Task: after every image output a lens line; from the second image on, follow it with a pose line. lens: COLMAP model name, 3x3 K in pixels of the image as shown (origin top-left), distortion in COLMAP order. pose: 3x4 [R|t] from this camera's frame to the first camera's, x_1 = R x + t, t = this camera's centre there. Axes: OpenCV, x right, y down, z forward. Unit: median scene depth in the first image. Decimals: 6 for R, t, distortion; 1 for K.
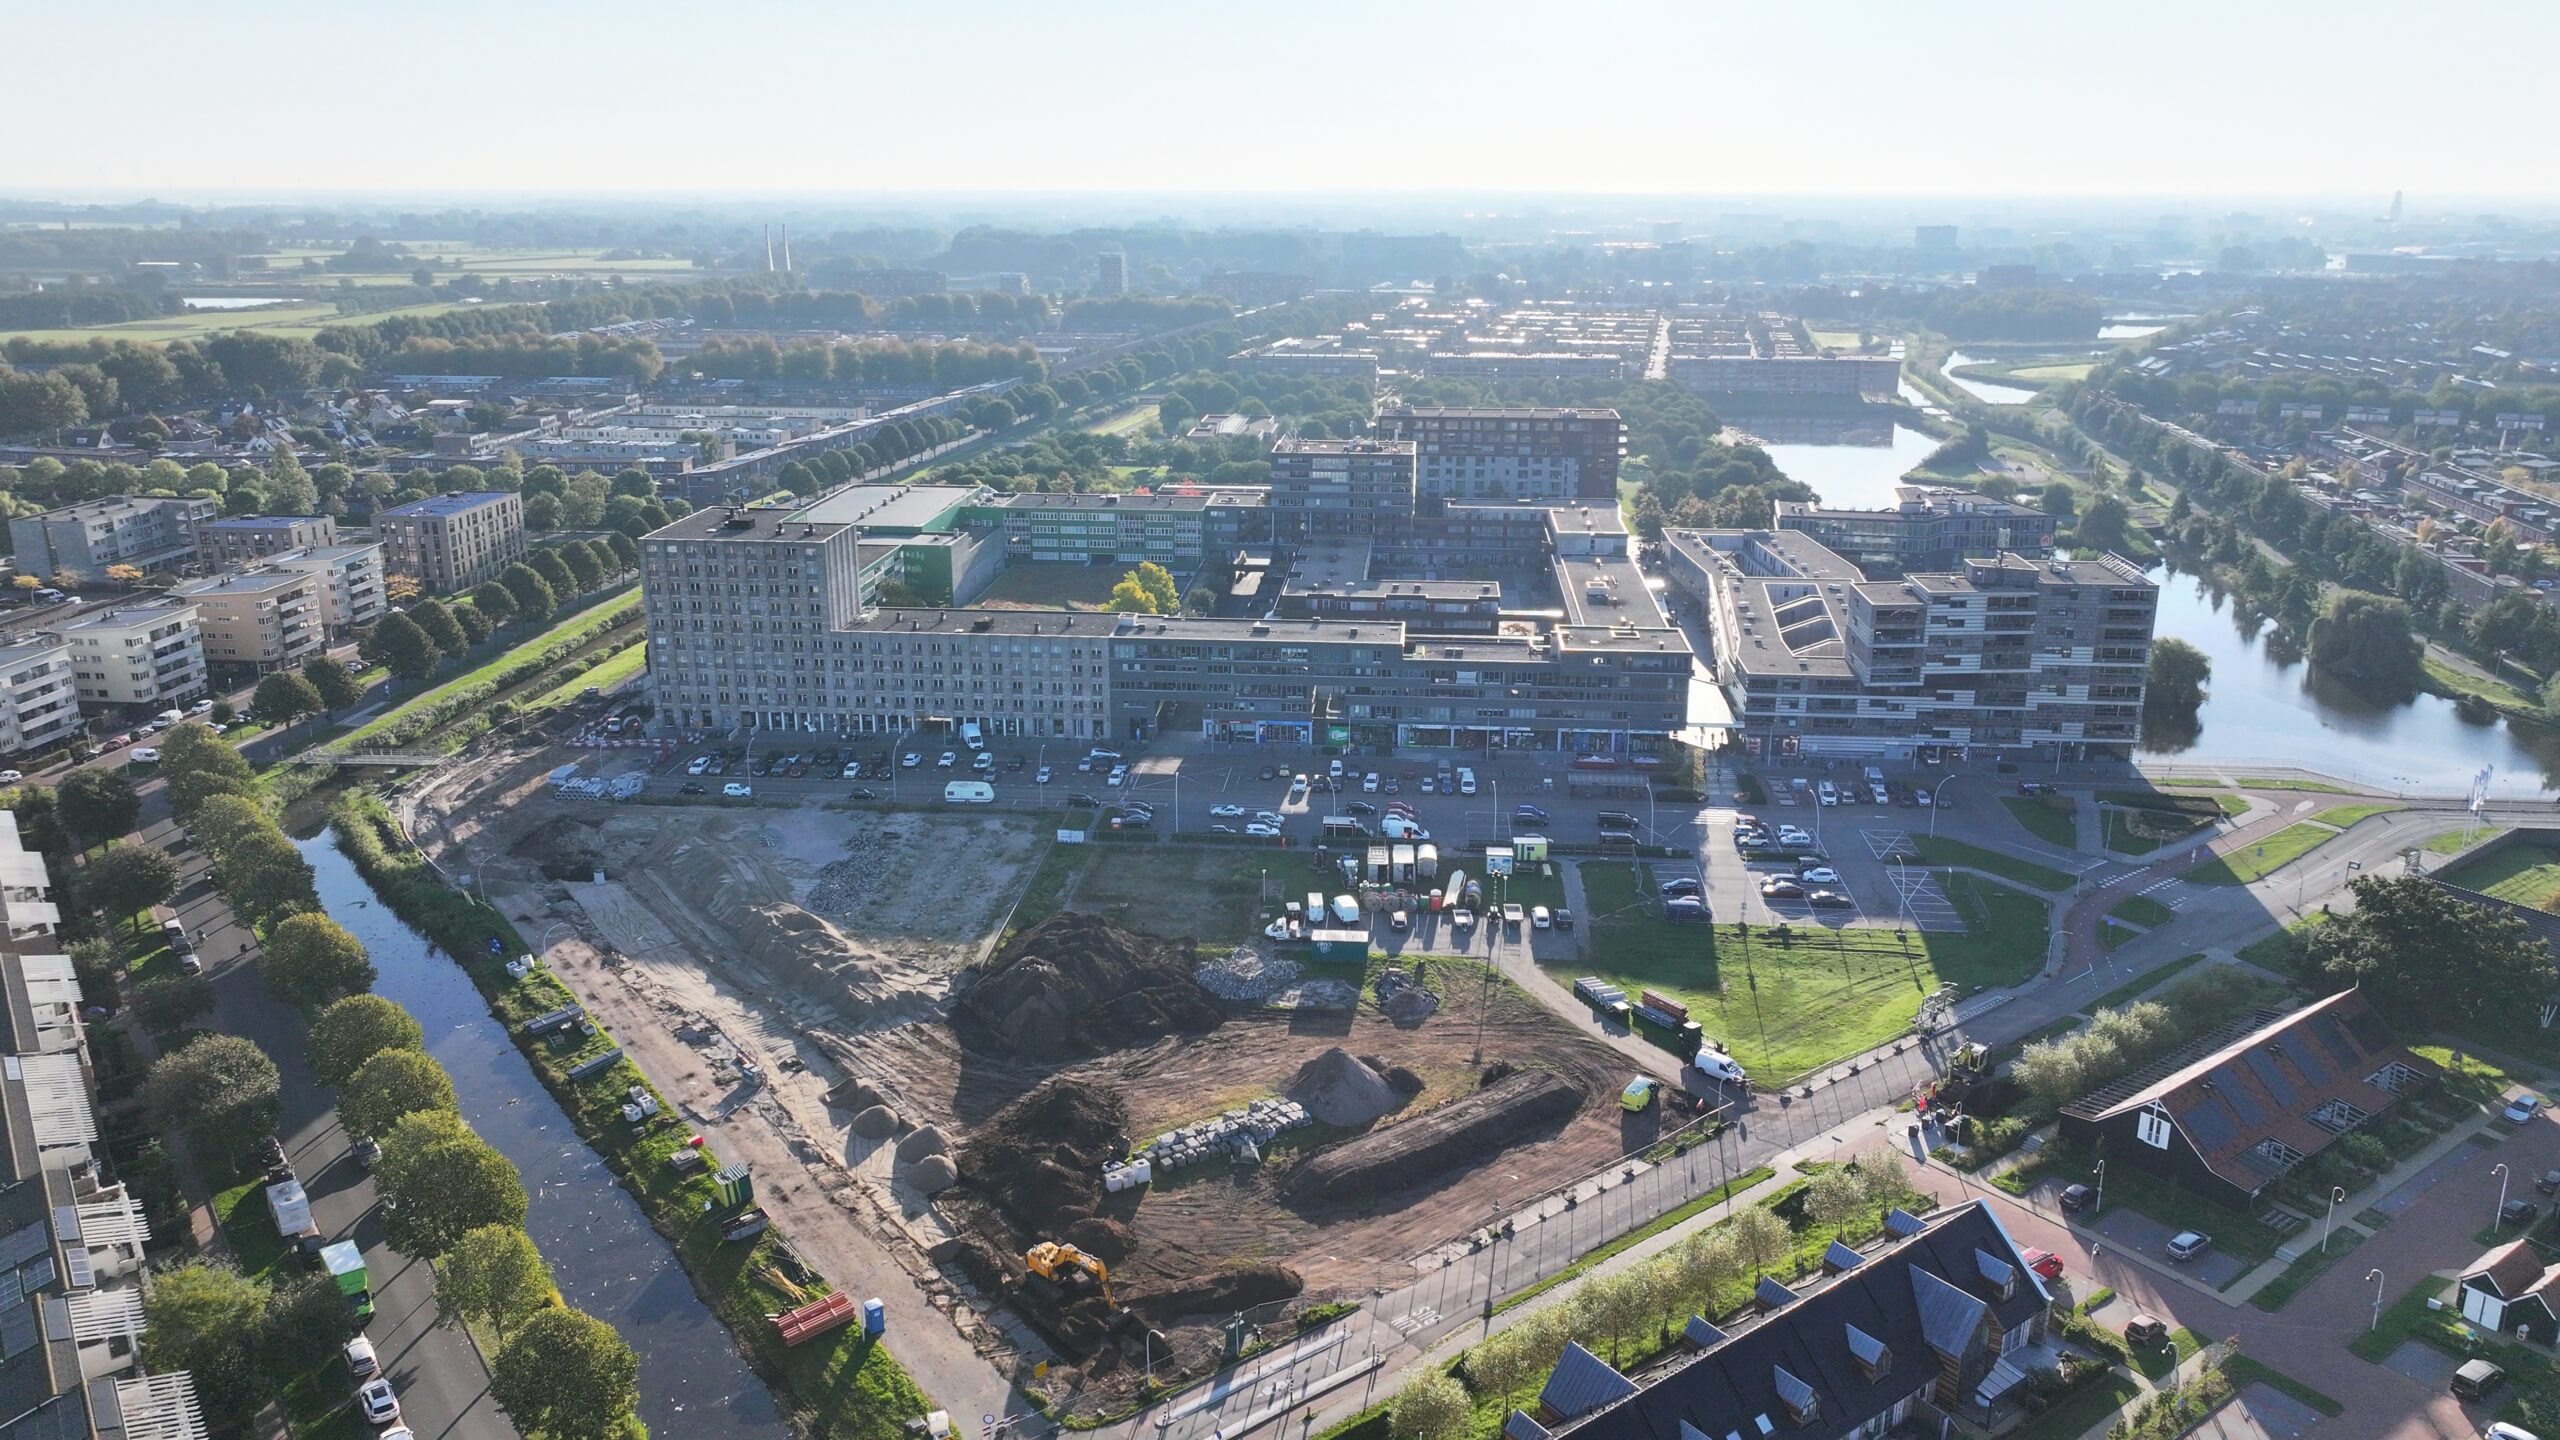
lens RADIAL K [[1796.4, 0, 1280.0], [0, 1796.4, 720.0], [0, 0, 1]] dist [0.009902, -0.003381]
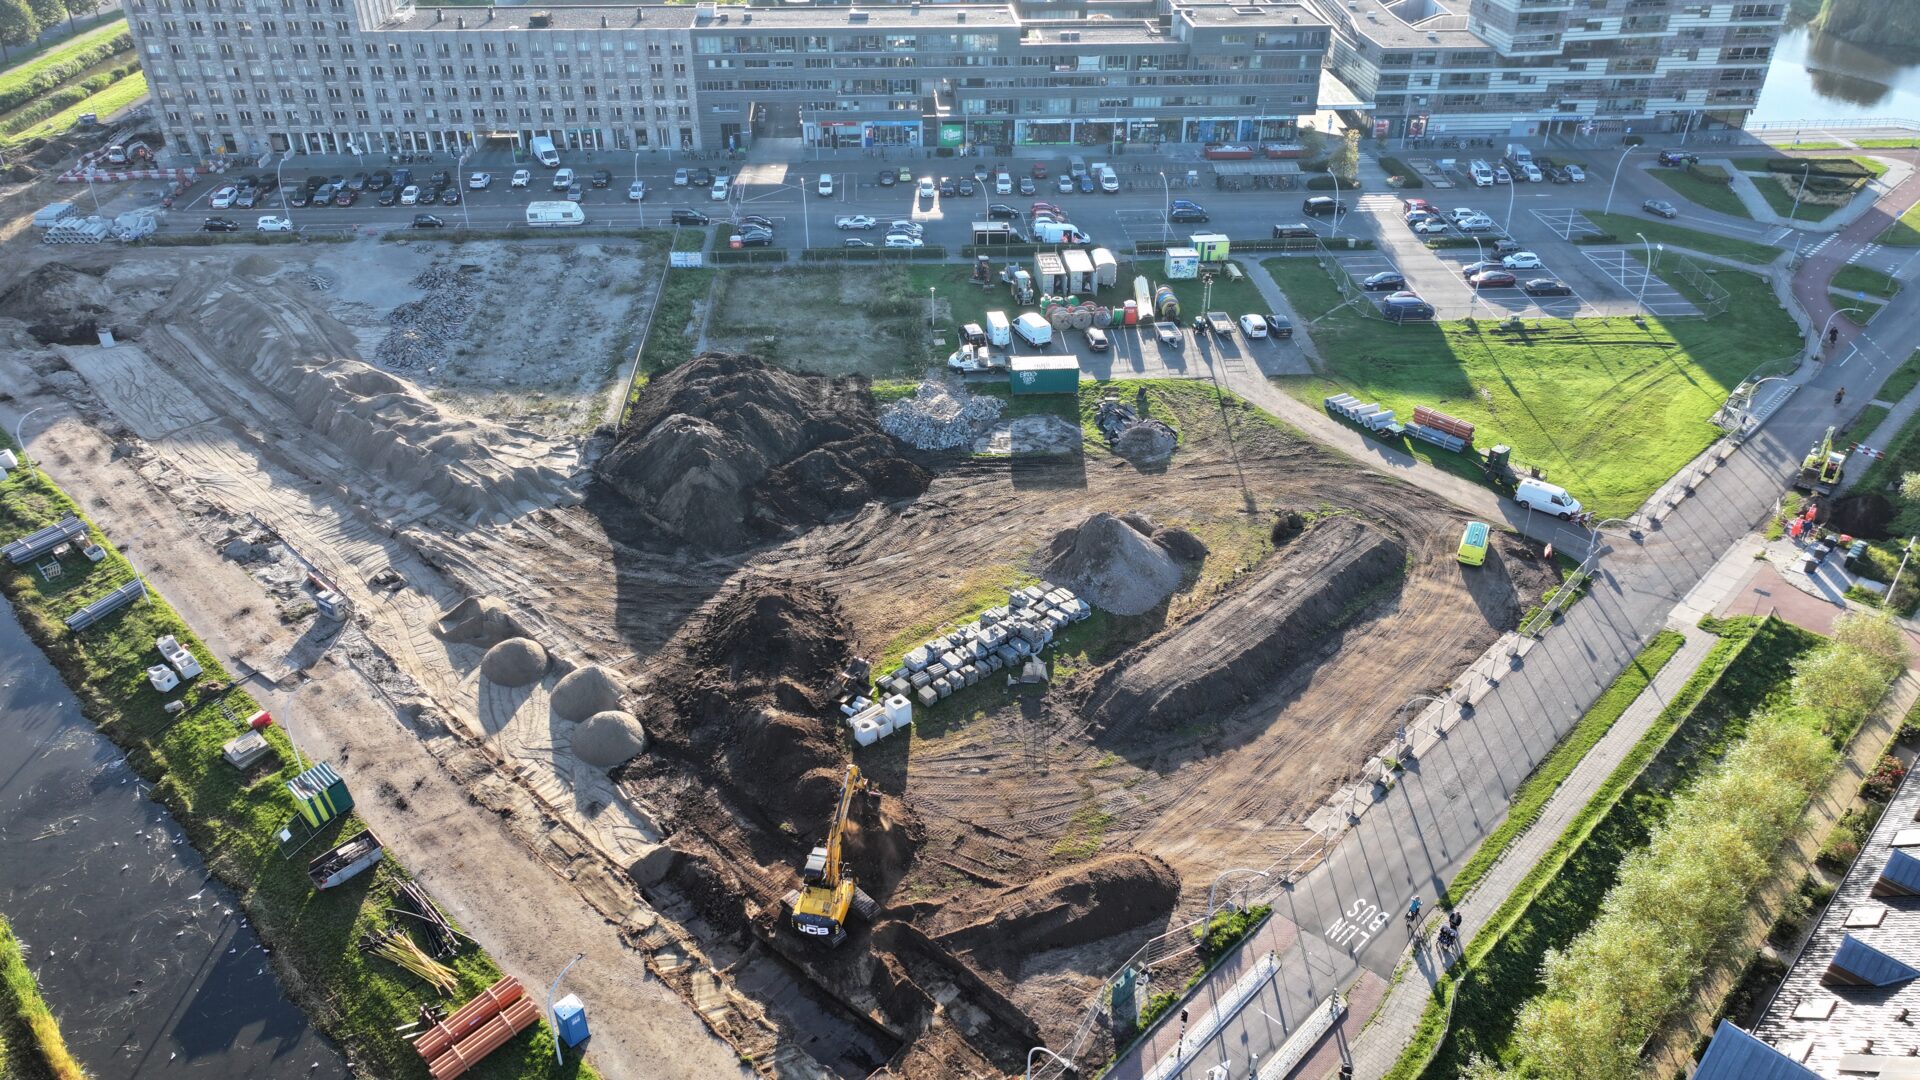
lens RADIAL K [[1347.3, 0, 960.0], [0, 1347.3, 540.0], [0, 0, 1]] dist [0.009902, -0.003381]
pose [[0.988977, -0.076901, 0.126530, -0.094334], [0.039478, 0.960566, 0.275234, 0.025394], [-0.142706, -0.267205, 0.953014, 0.392450]]
